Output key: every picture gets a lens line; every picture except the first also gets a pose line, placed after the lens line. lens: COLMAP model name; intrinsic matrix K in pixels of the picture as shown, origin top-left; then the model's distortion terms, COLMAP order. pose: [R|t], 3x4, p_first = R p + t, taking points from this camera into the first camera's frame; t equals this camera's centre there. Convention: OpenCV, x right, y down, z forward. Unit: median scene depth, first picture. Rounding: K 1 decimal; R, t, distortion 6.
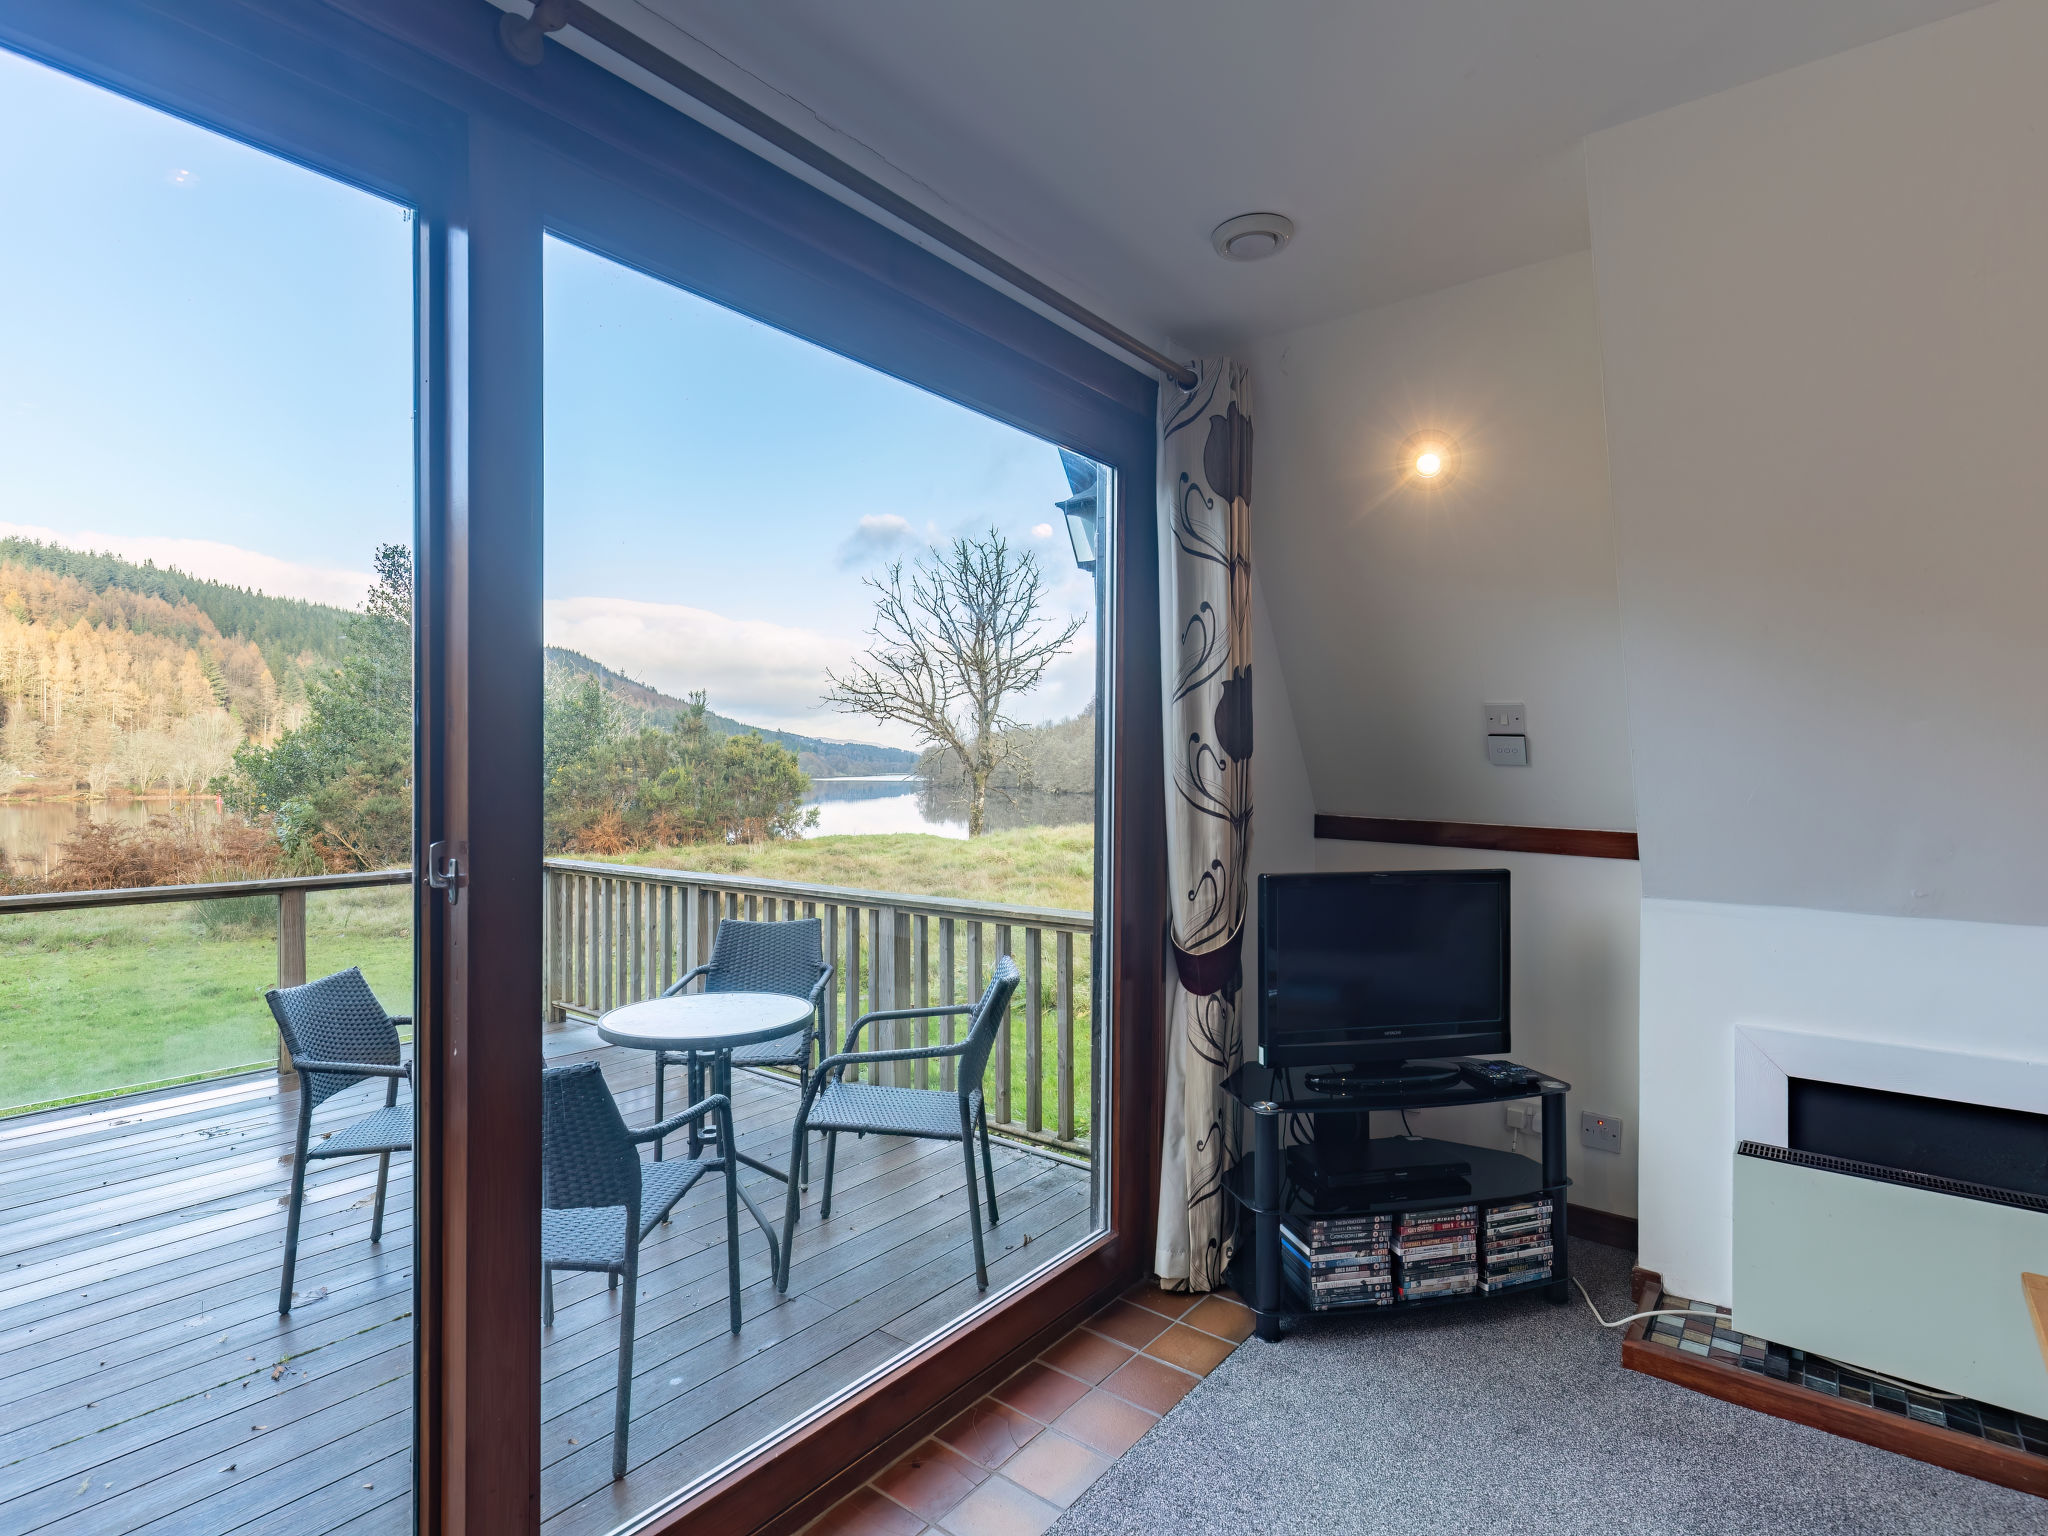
lens RADIAL K [[1046.0, 0, 1019.0], [0, 1046.0, 776.3], [0, 0, 1]] dist [0.015245, -0.001418]
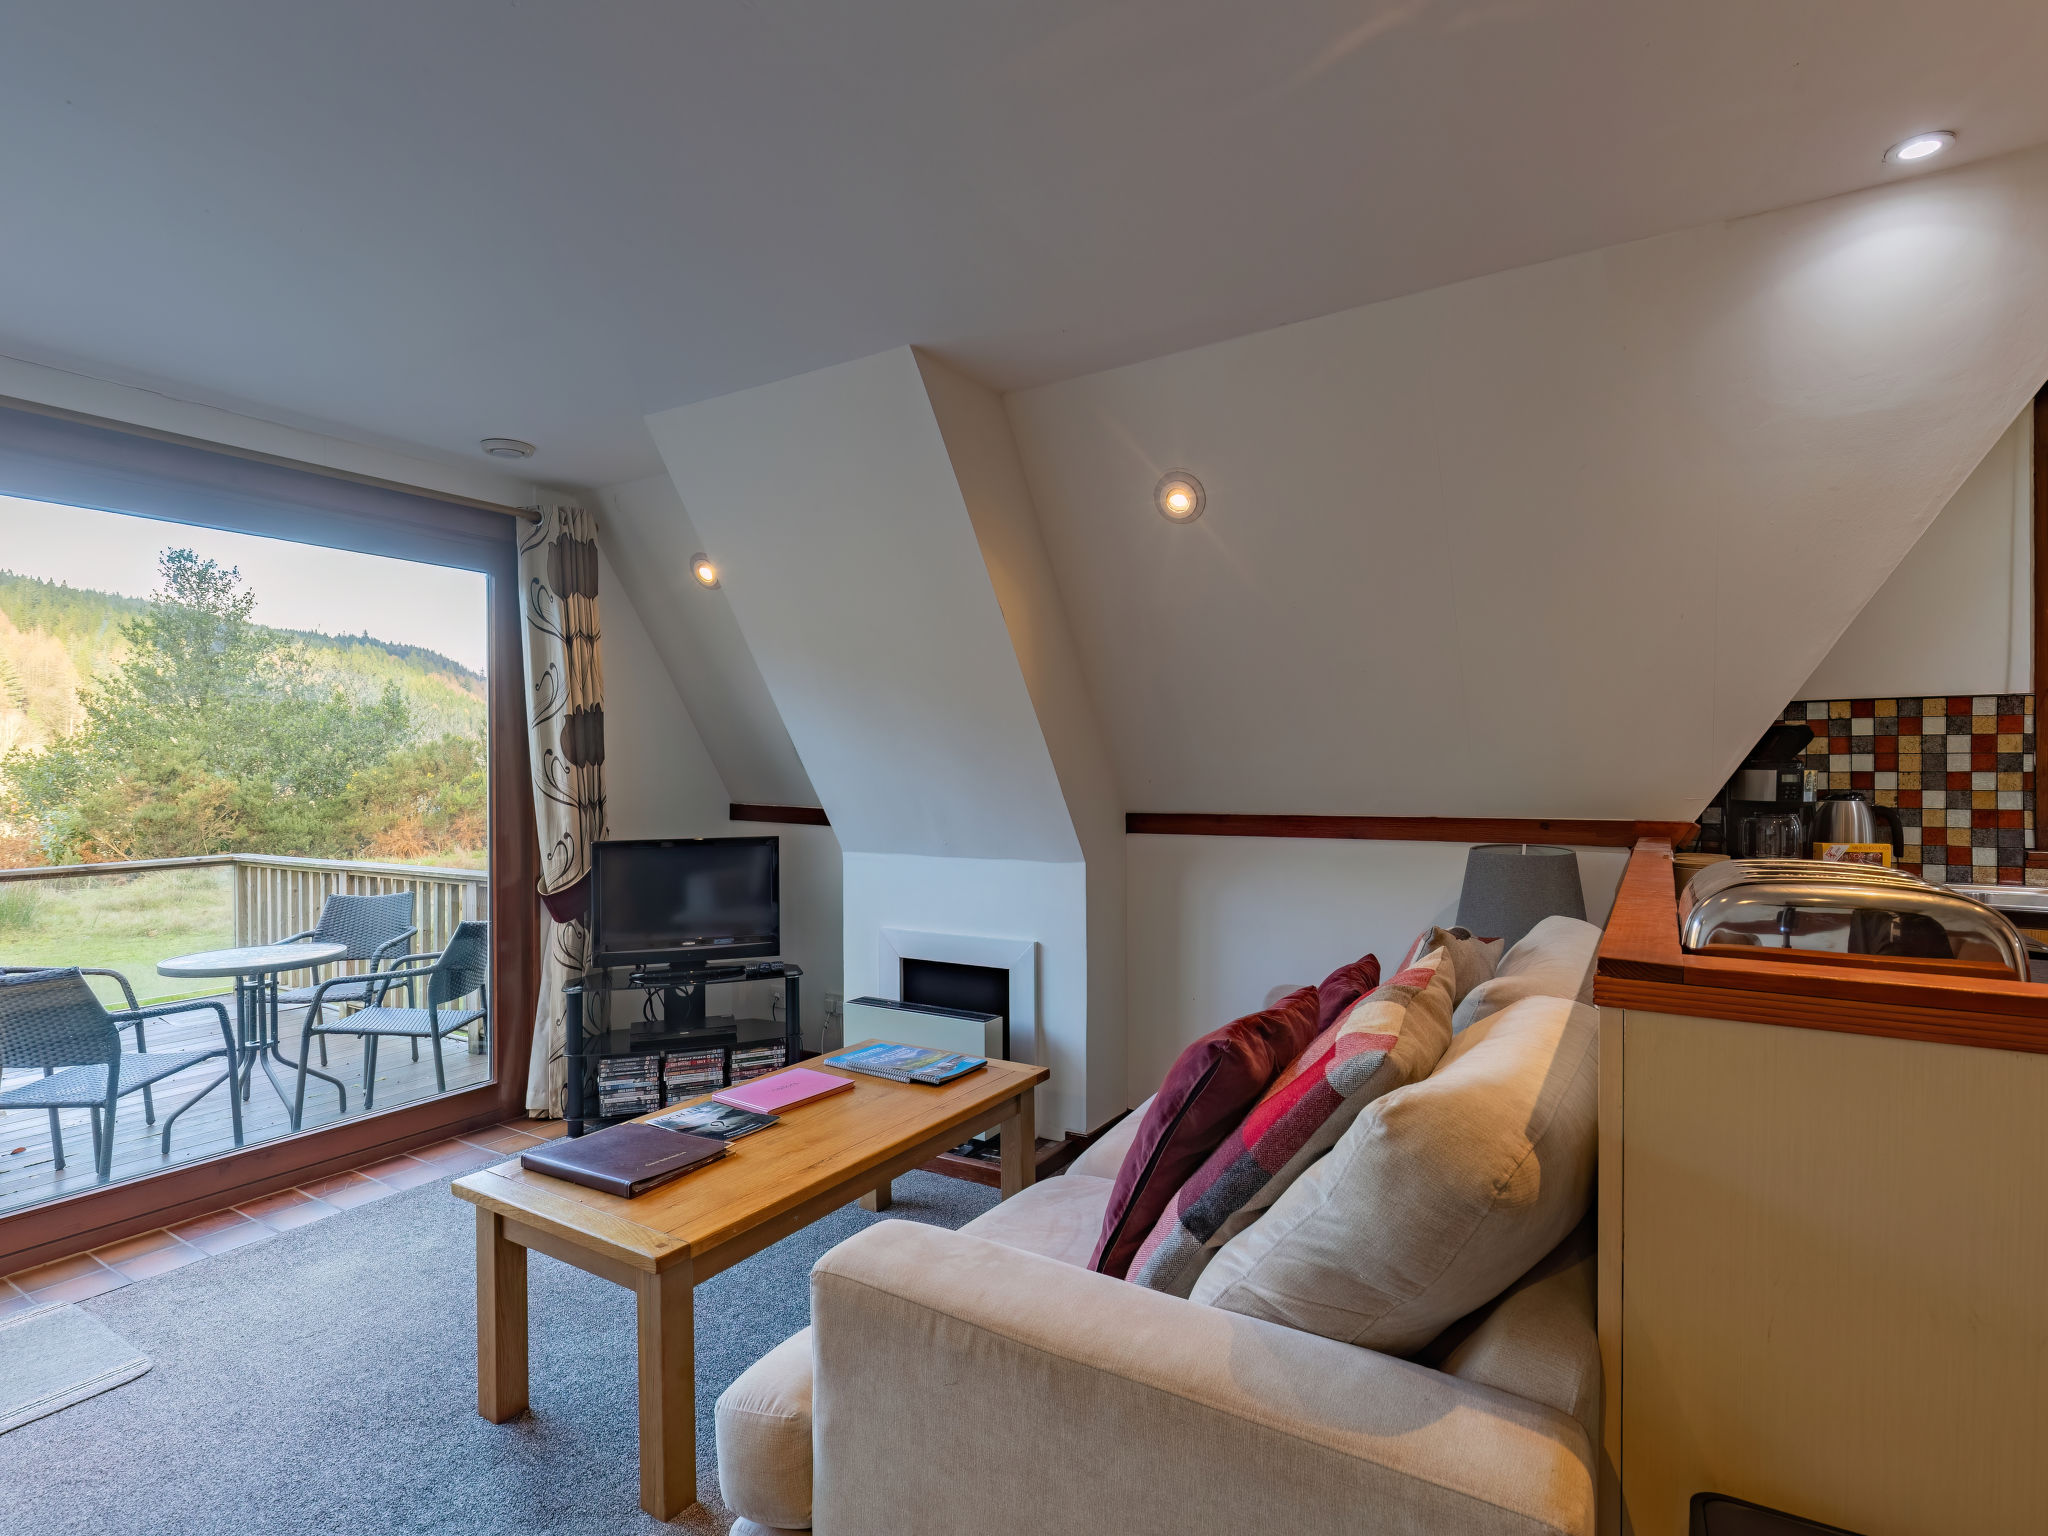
lens RADIAL K [[1046.0, 0, 1019.0], [0, 1046.0, 776.3], [0, 0, 1]] dist [0.015245, -0.001418]
pose [[0.994159, -0.008958, 0.107549, 0.678765], [0.009000, 0.999959, 0.000098, 0.004016], [-0.107545, 0.000870, 0.994200, -0.580439]]
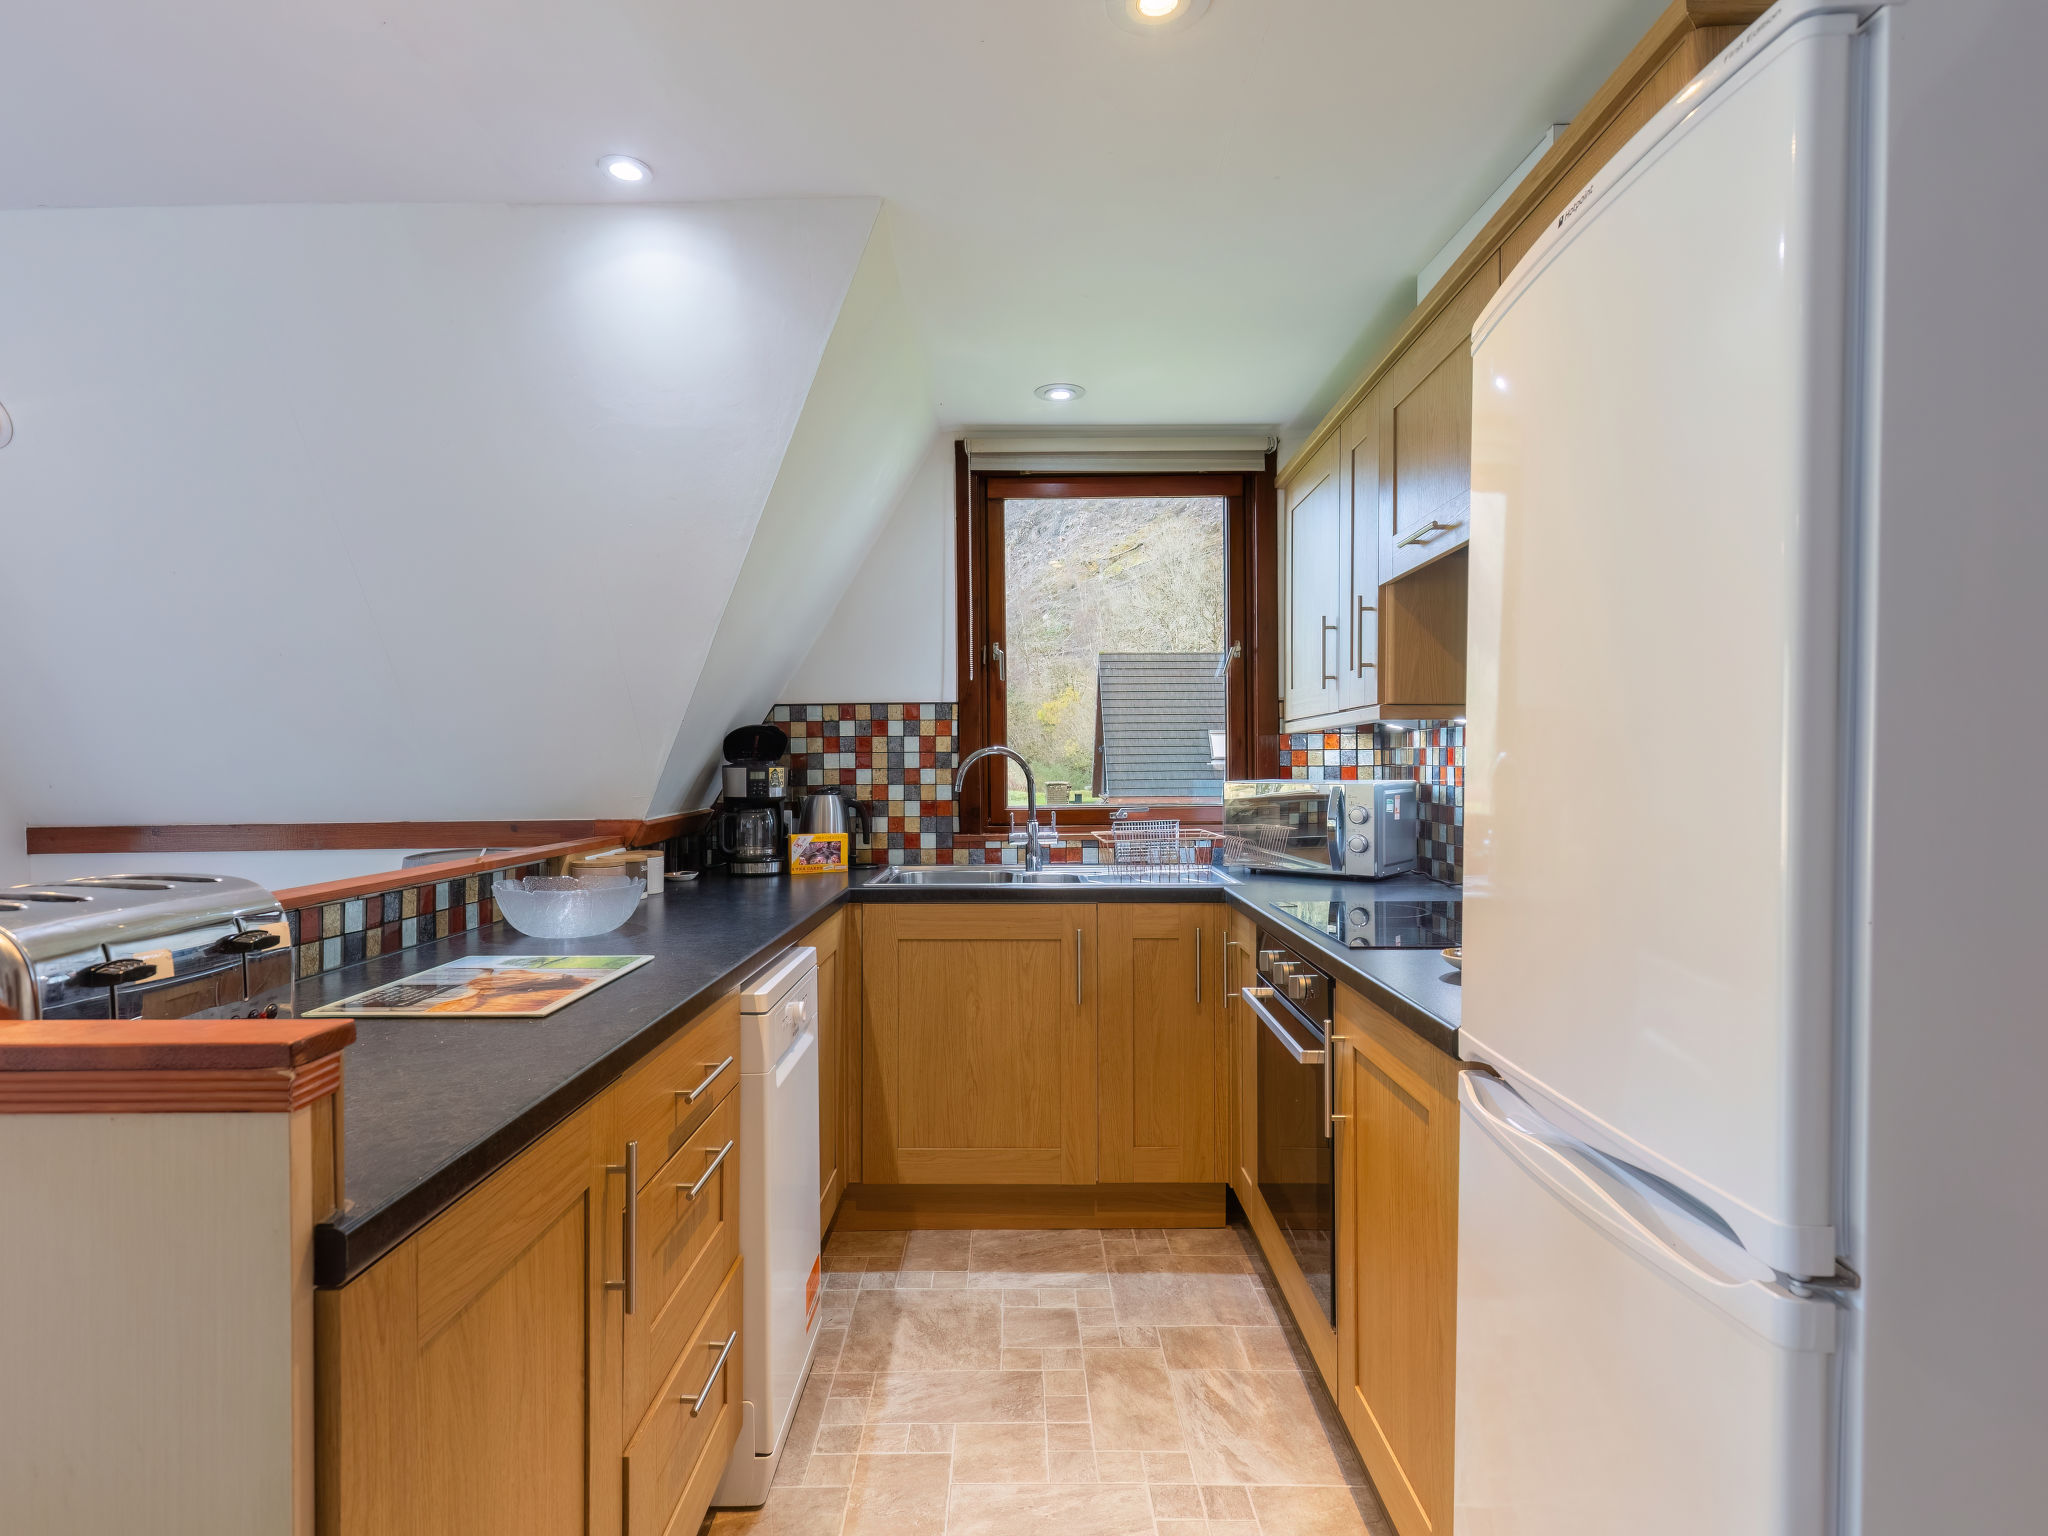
lens RADIAL K [[1073.6, 0, 1024.0], [0, 1073.6, 768.0], [0, 0, 1]] dist [-0.000642, -0.000497]
pose [[0.783815, -0.013039, 0.620858, 0.974587], [0.016229, 0.999868, 0.000510, 0.008063], [-0.620783, 0.009676, 0.783923, -0.662869]]
